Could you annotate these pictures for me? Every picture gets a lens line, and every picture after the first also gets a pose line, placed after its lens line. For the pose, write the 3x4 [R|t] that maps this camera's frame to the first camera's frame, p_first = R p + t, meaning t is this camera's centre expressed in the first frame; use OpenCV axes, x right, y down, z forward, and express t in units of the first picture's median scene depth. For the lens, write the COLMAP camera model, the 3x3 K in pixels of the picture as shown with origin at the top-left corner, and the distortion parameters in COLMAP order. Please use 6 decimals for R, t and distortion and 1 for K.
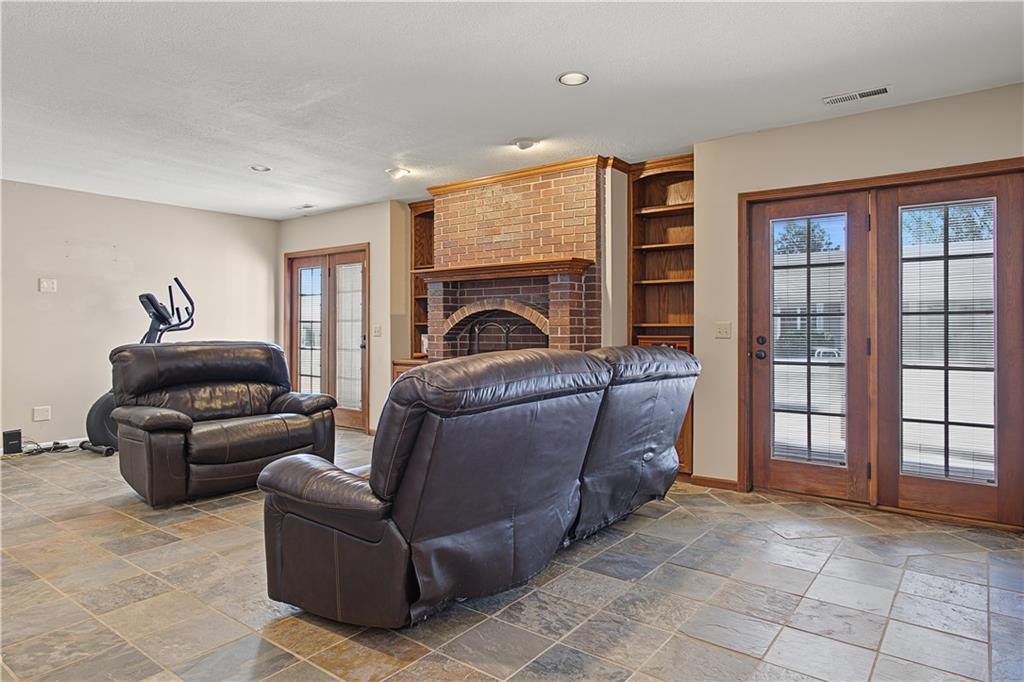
lens RADIAL K [[610.7, 0, 513.6], [0, 610.7, 335.5], [0, 0, 1]] dist [-0.000484, 0.003066]
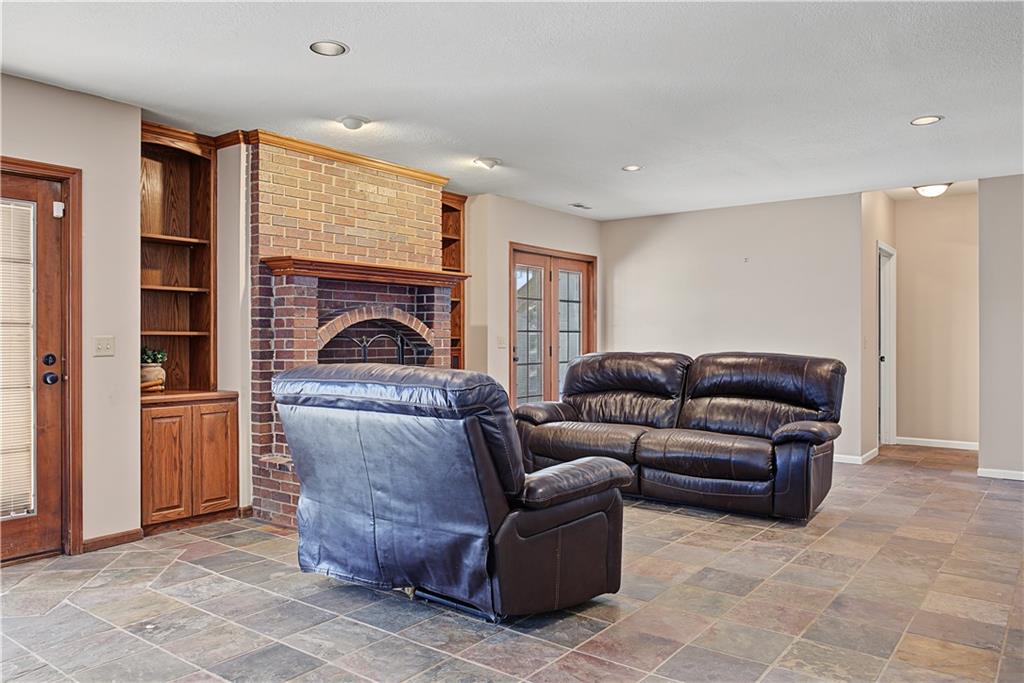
lens RADIAL K [[736.7, 0, 512.8], [0, 736.7, 341.7], [0, 0, 1]] dist [0.000724, -0.000306]
pose [[0.007079, 0.000724, 0.999975, -1.095859], [0.018301, 0.999832, -0.000853, -0.006447], [-0.999807, 0.018307, 0.007064, 0.845543]]
